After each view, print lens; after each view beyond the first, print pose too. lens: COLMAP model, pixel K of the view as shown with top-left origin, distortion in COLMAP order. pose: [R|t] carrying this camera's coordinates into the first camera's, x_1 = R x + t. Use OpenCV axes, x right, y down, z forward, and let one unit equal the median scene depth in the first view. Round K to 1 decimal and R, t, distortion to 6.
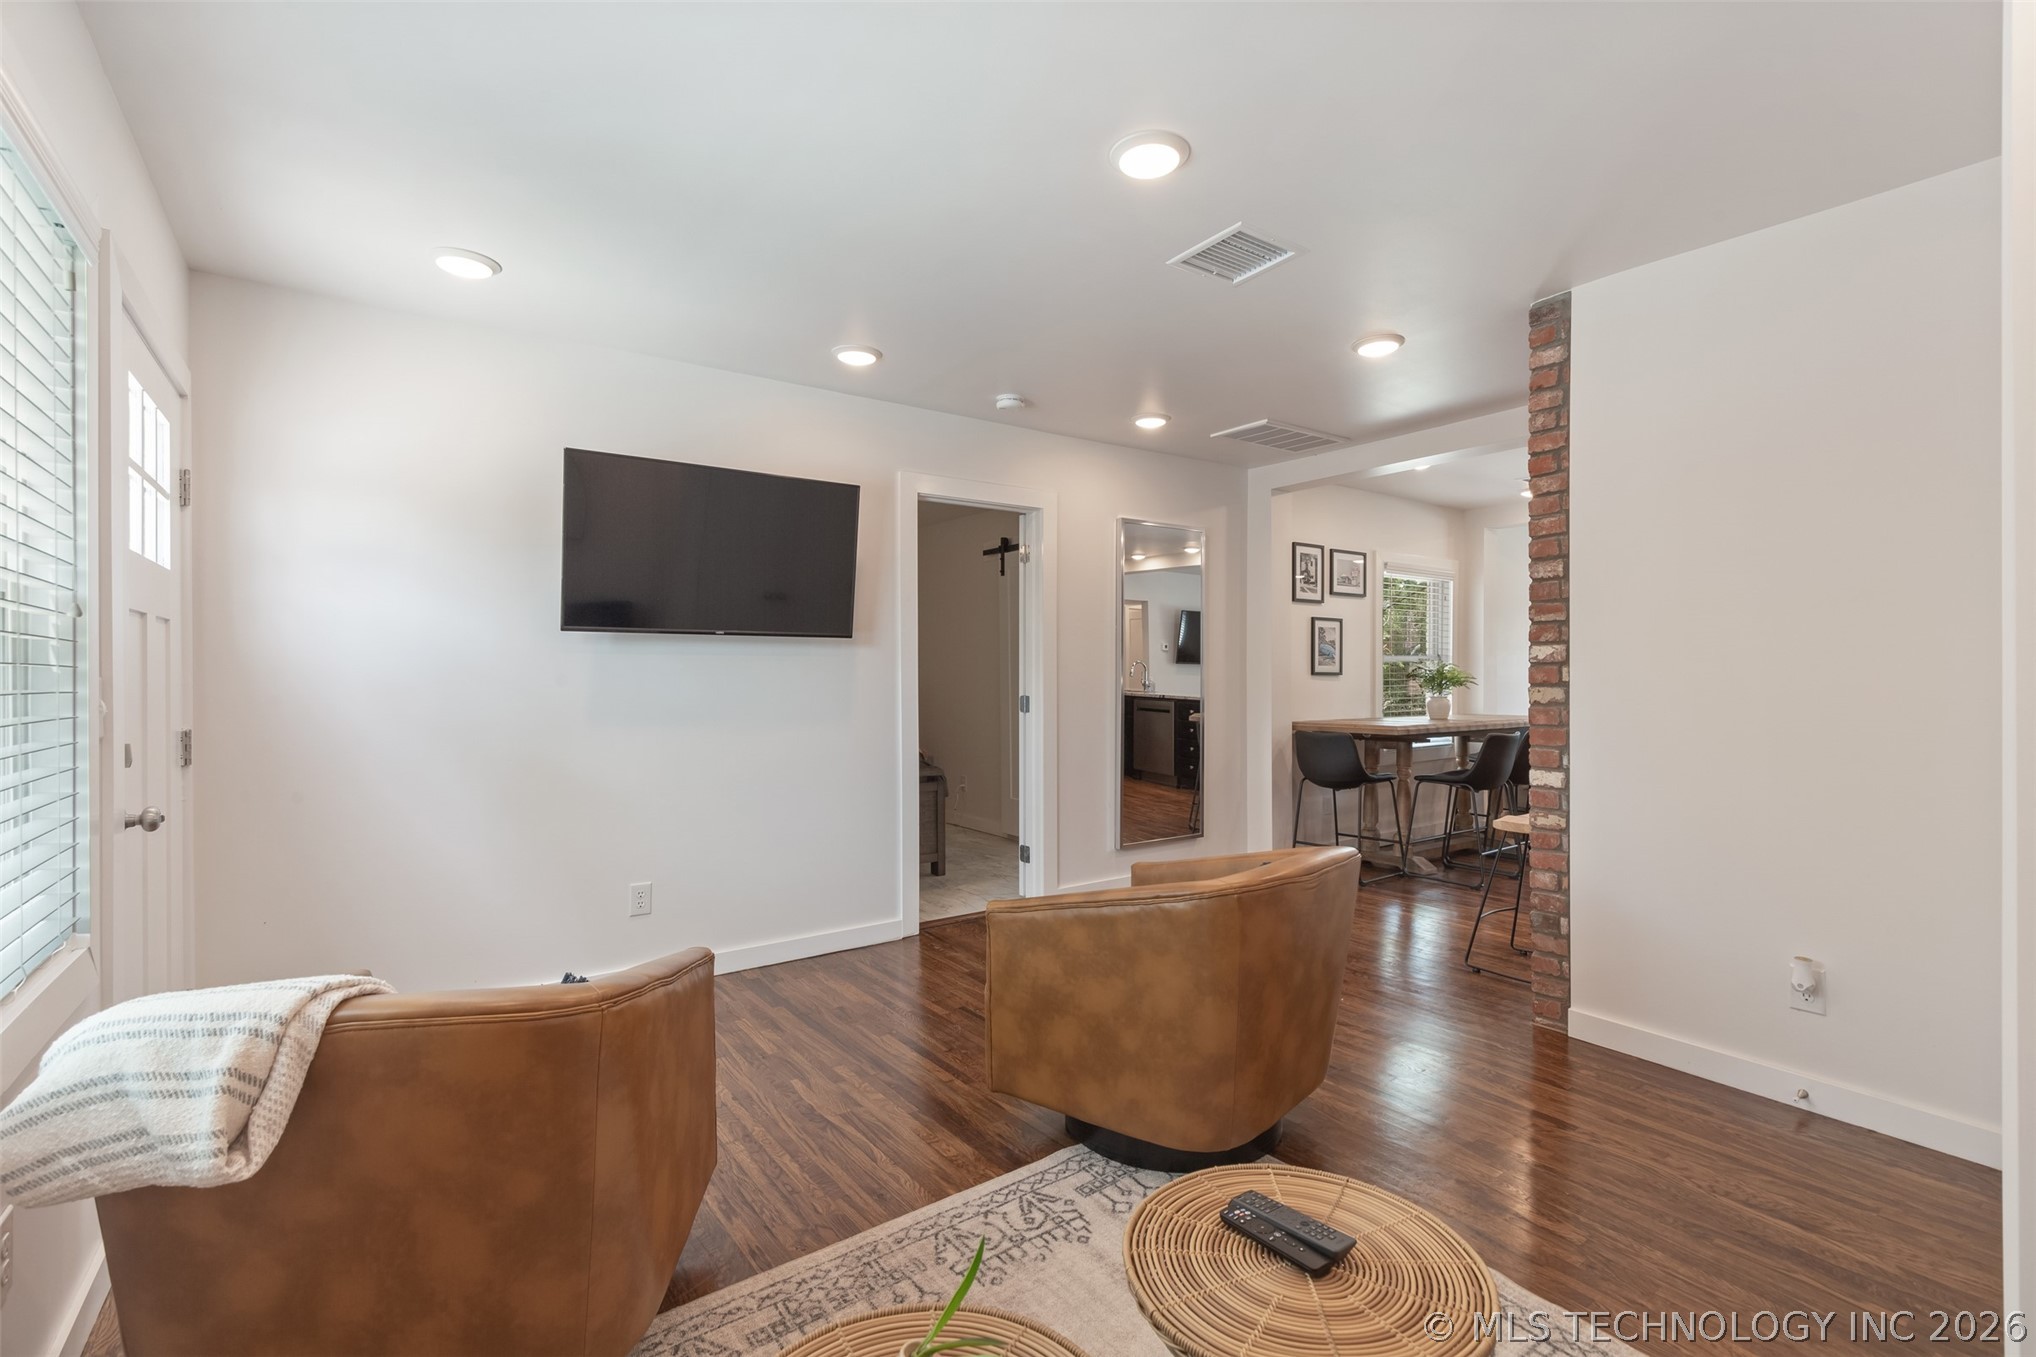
lens RADIAL K [[910.6, 0, 1044.7], [0, 910.6, 676.5], [0, 0, 1]] dist [0.001501, 0.000264]
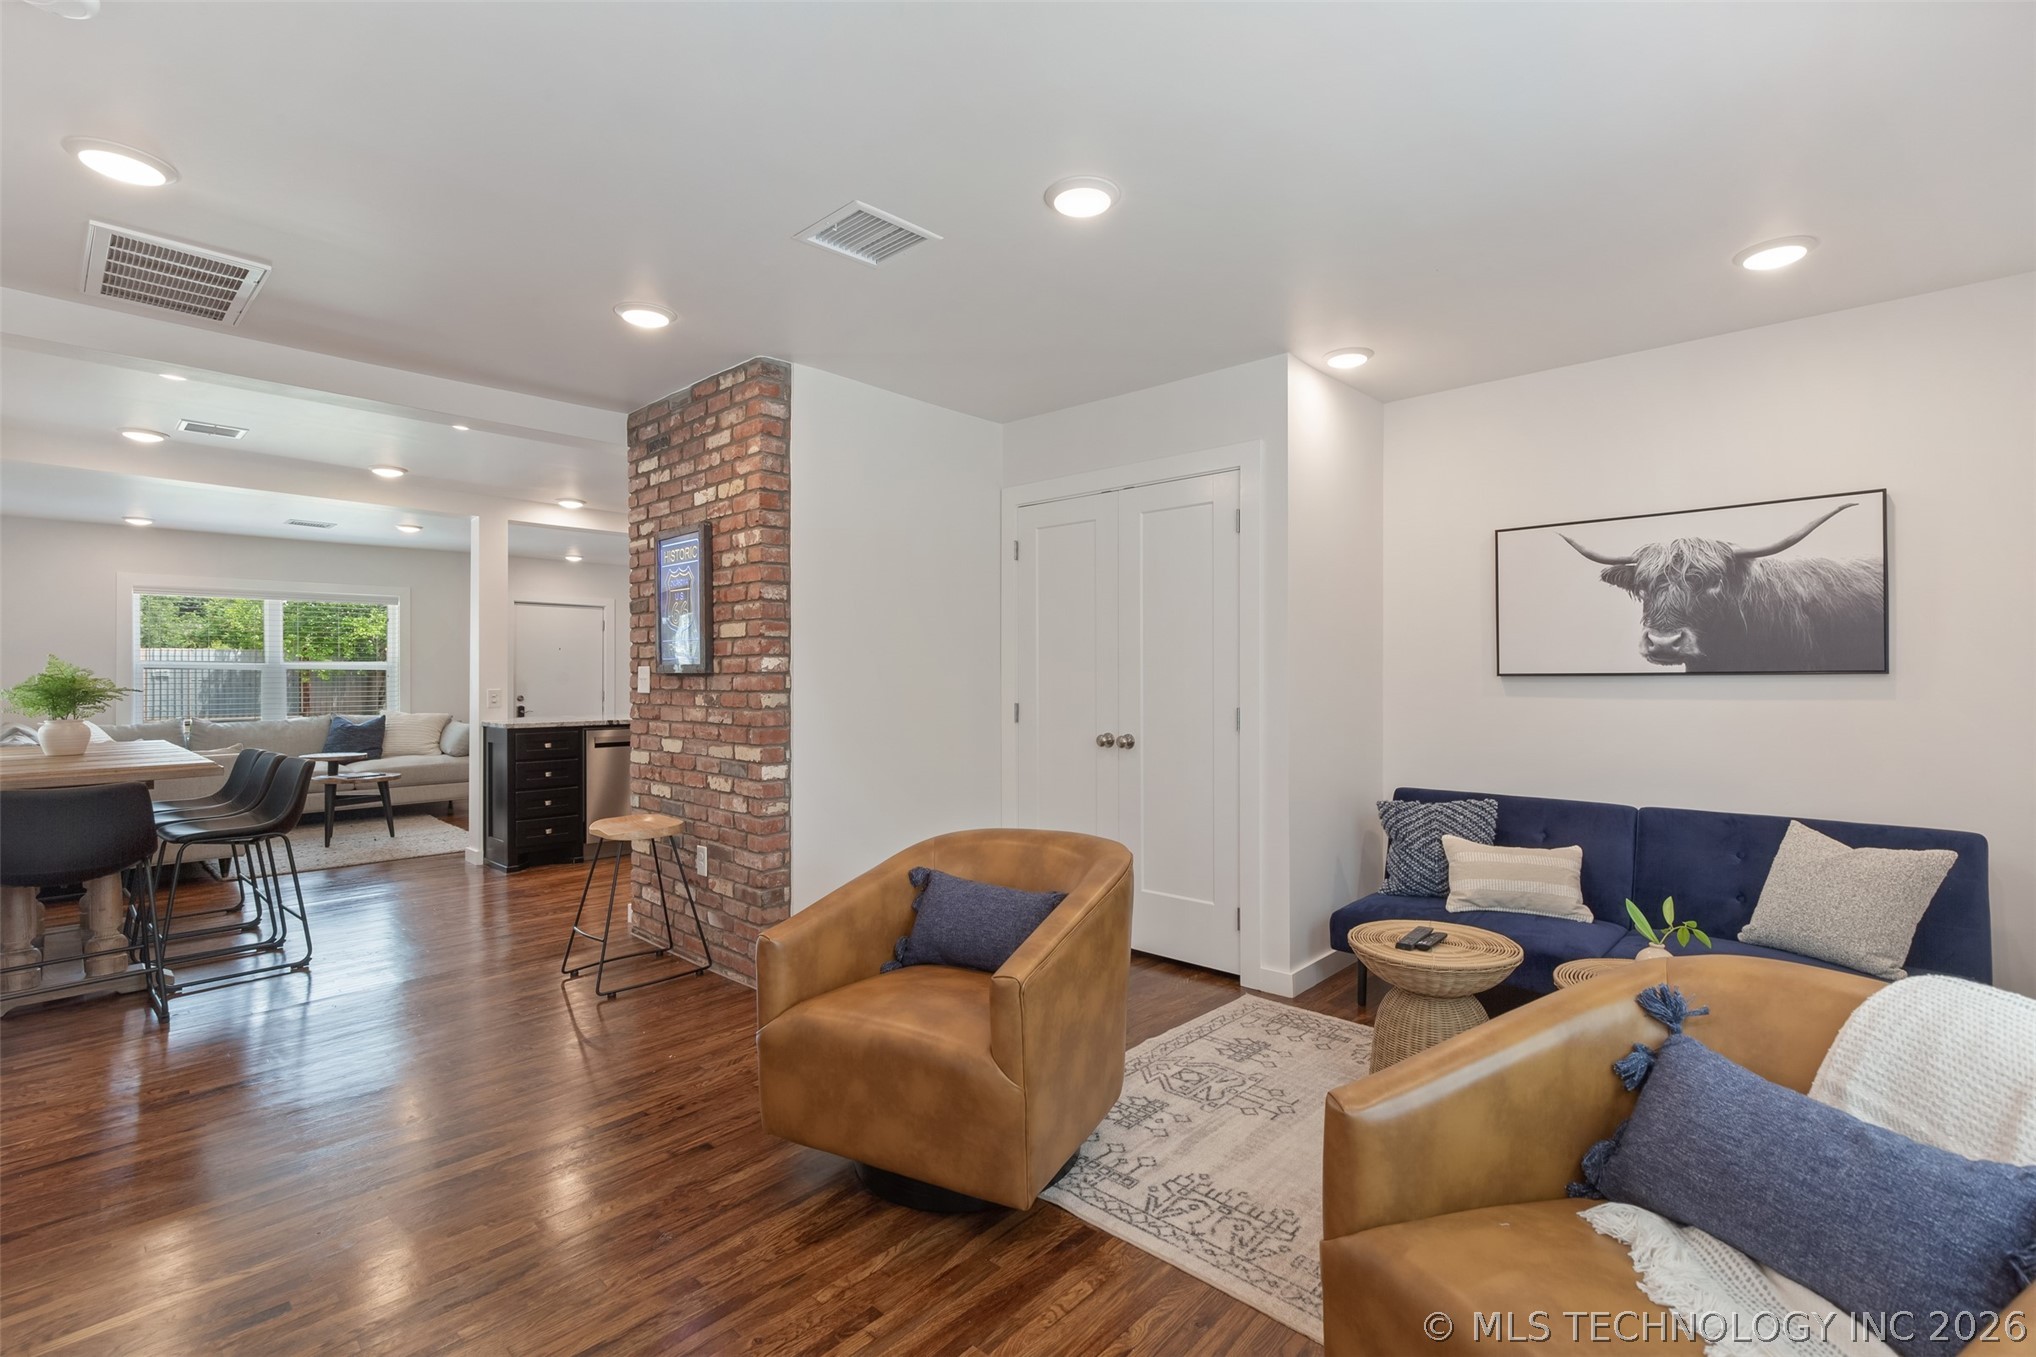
lens RADIAL K [[910.6, 0, 1044.7], [0, 910.6, 676.5], [0, 0, 1]] dist [0.001501, 0.000264]
pose [[-0.185137, 0.005241, 0.982699, -0.361067], [0.005683, 0.999975, -0.004262, -0.001656], [-0.982696, 0.004796, -0.185162, 0.485363]]
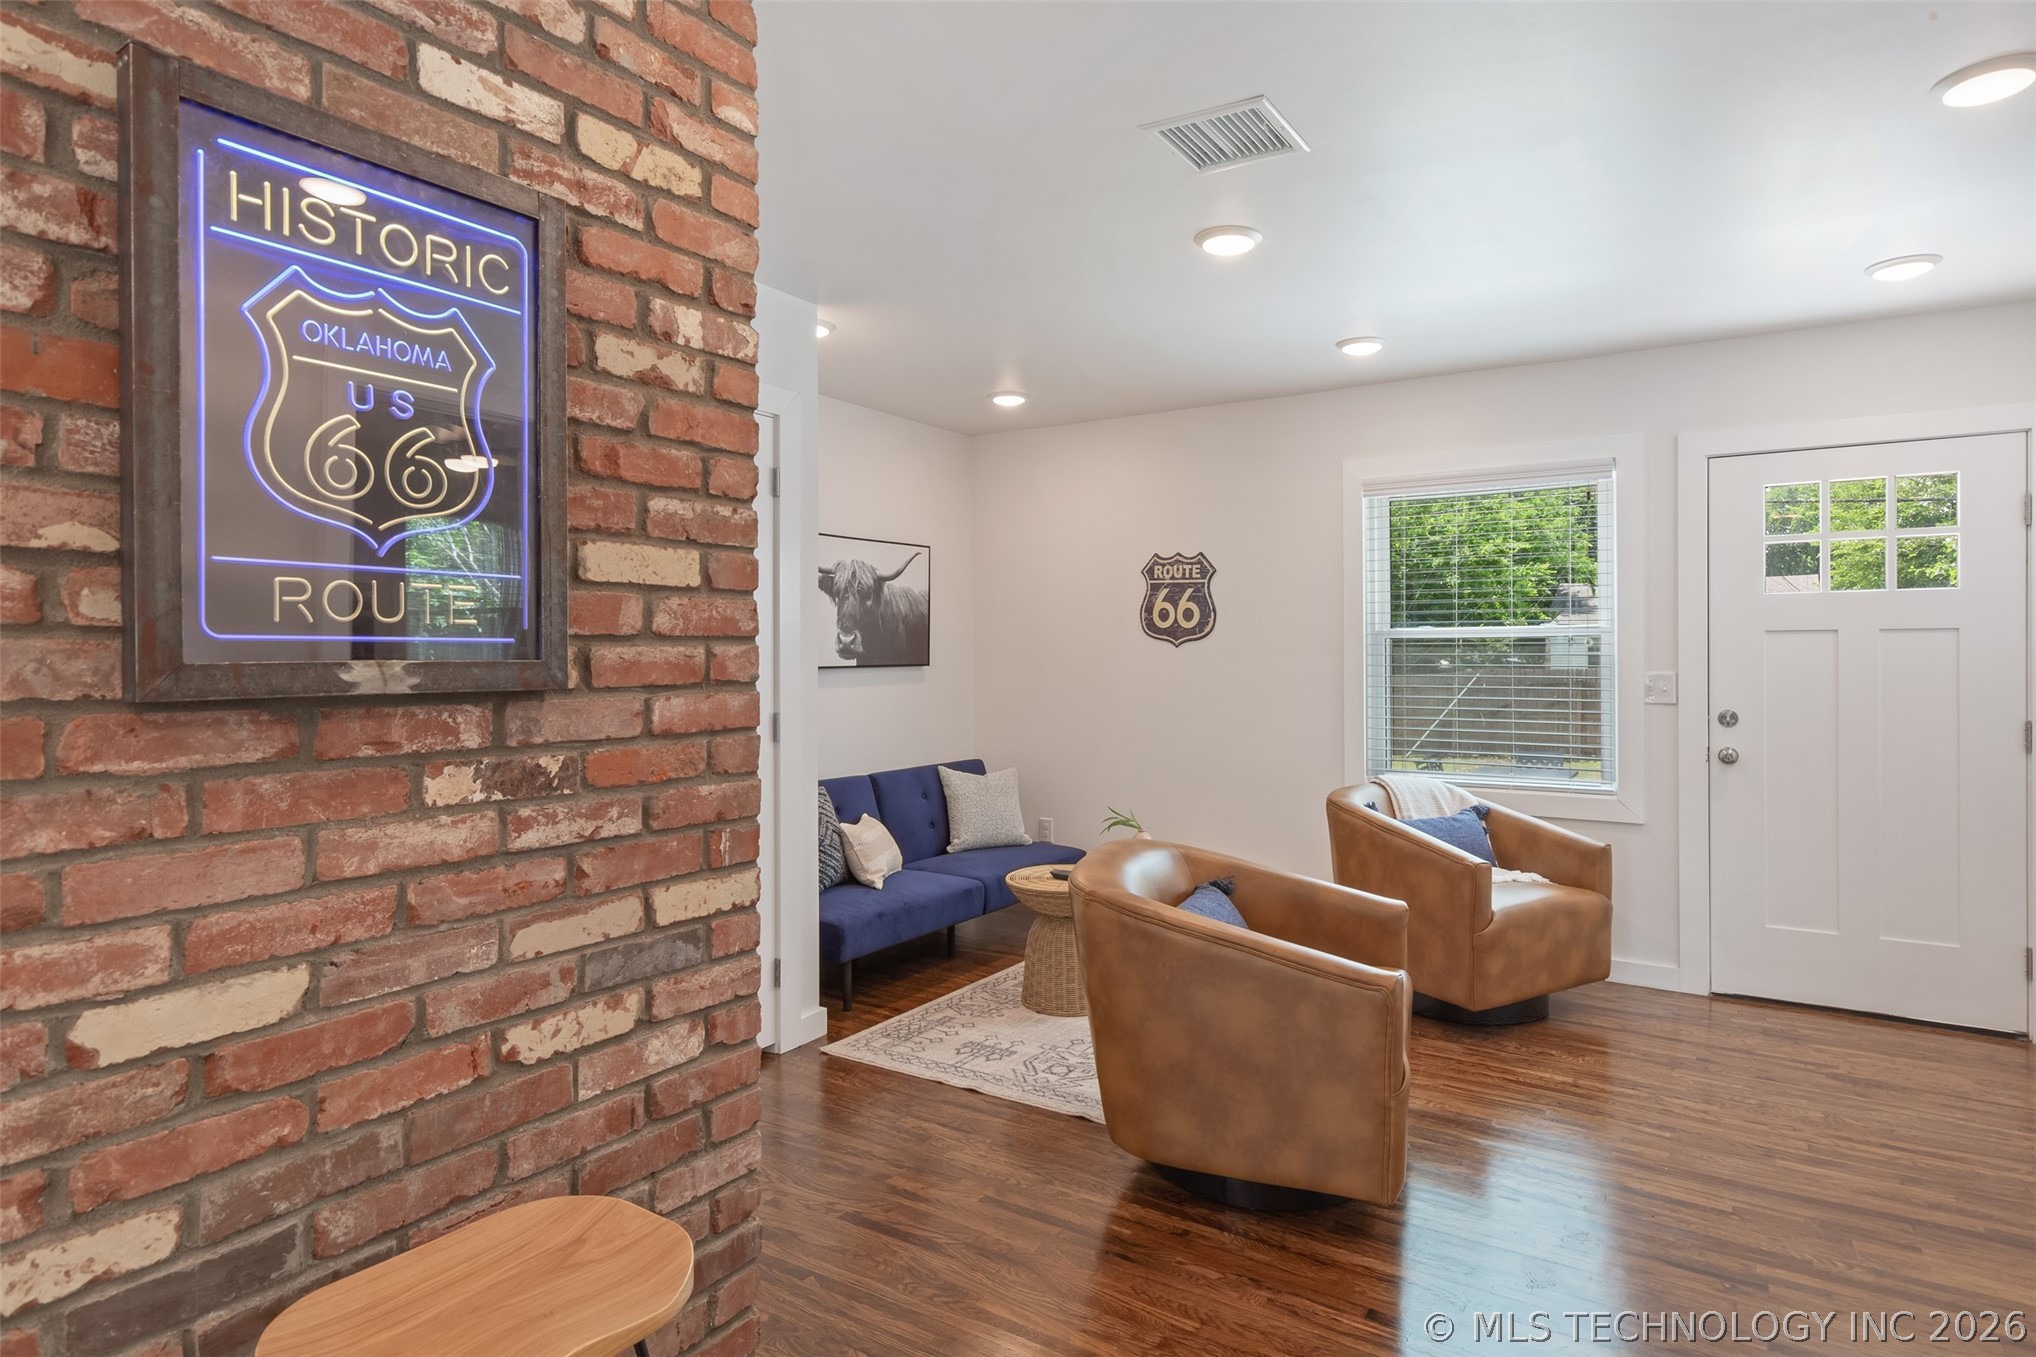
lens RADIAL K [[1143.0, 0, 1022.2], [0, 1143.0, 661.9], [0, 0, 1]] dist [0.004928, 0.000339]
pose [[-0.937020, 0.009958, -0.349135, 0.340430], [0.006495, 0.999917, 0.011091, -0.017042], [0.349216, 0.008125, -0.937007, 0.892390]]
